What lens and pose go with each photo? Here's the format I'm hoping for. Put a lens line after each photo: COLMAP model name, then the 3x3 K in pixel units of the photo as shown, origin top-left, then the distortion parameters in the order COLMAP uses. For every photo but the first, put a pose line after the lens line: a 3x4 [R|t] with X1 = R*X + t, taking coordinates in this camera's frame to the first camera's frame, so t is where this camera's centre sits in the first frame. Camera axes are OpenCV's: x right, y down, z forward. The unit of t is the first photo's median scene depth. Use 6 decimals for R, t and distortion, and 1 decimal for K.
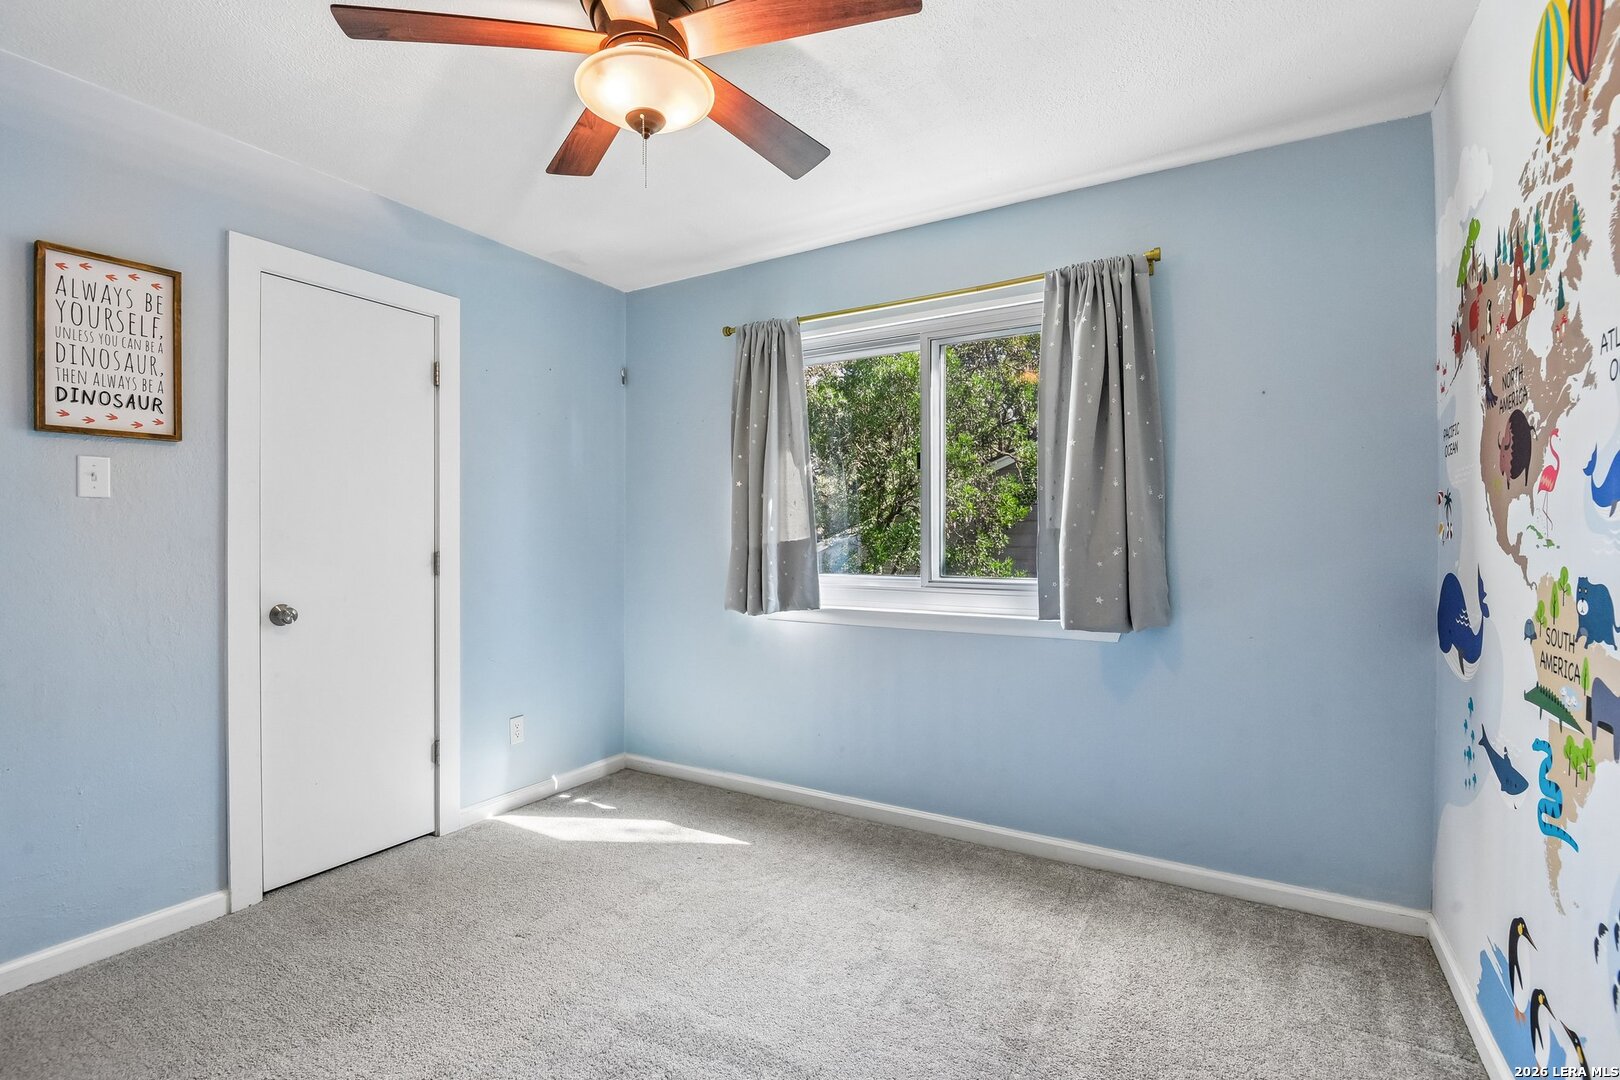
lens RADIAL K [[748.5, 0, 805.1], [0, 748.5, 538.7], [0, 0, 1]] dist [-0.005372, -0.012266]
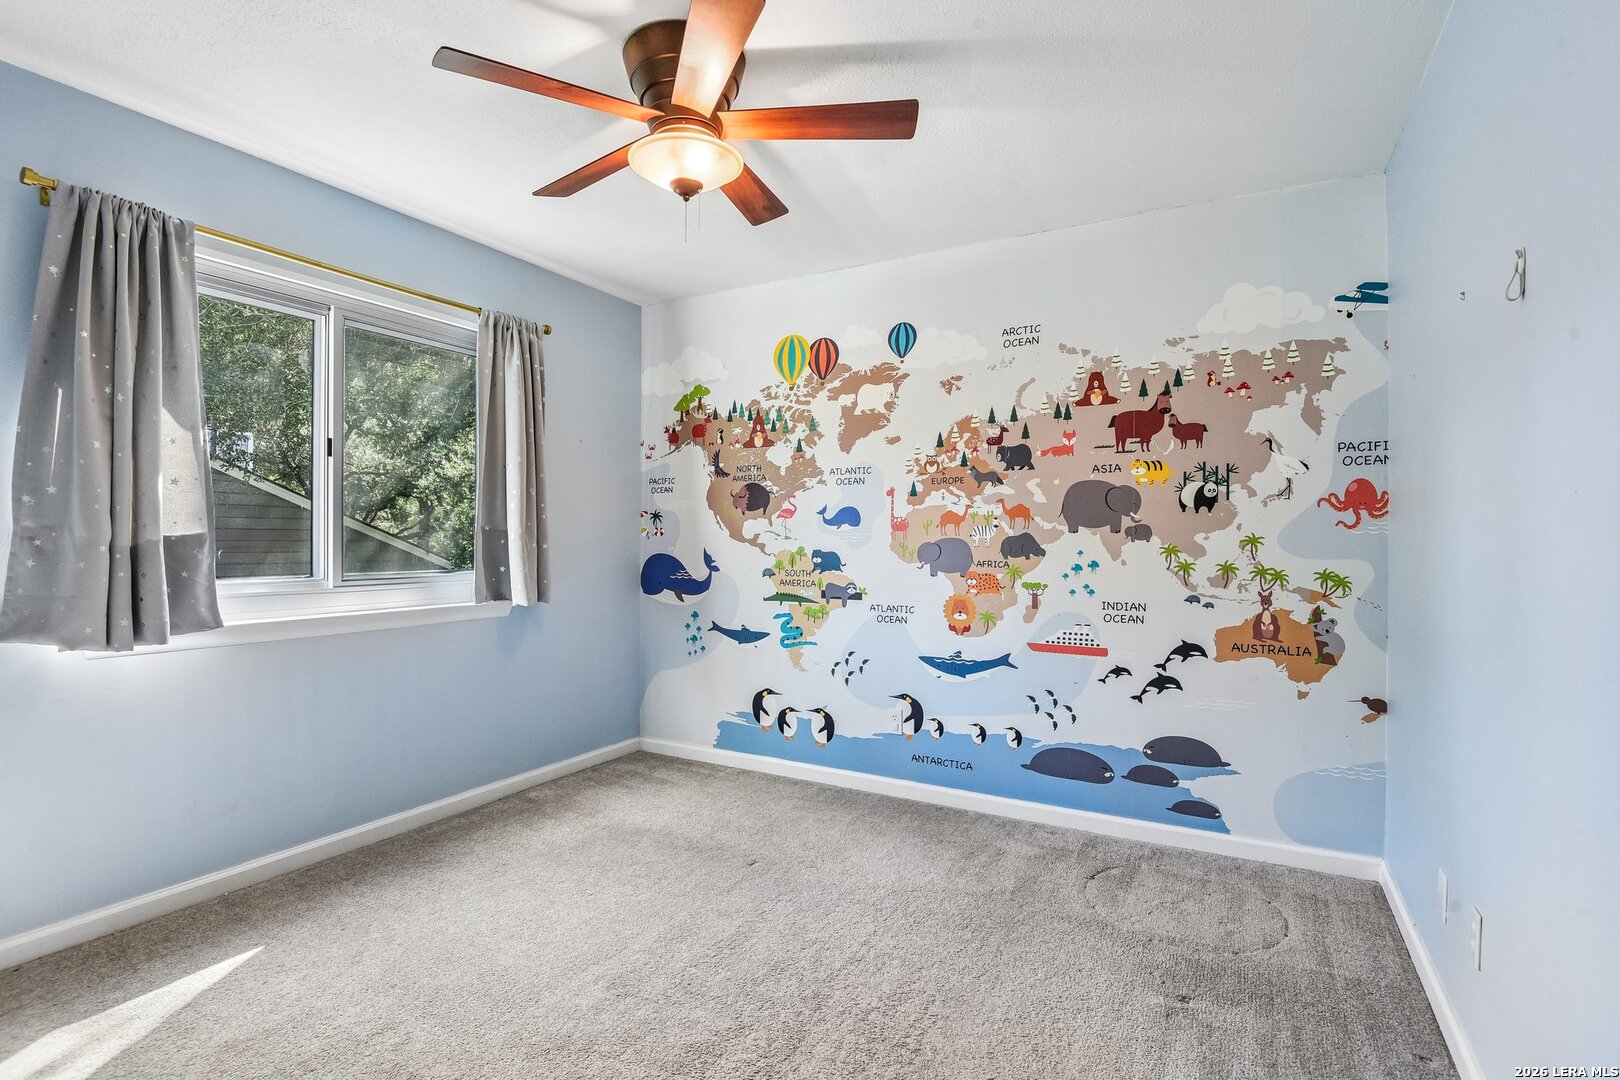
lens RADIAL K [[787.0, 0, 803.7], [0, 787.0, 538.5], [0, 0, 1]] dist [-0.013876, -0.007593]
pose [[-0.039887, -0.001225, 0.999203, -1.165882], [-0.004092, 0.999991, 0.001062, 0.003334], [-0.999196, -0.004046, -0.039891, 0.675481]]
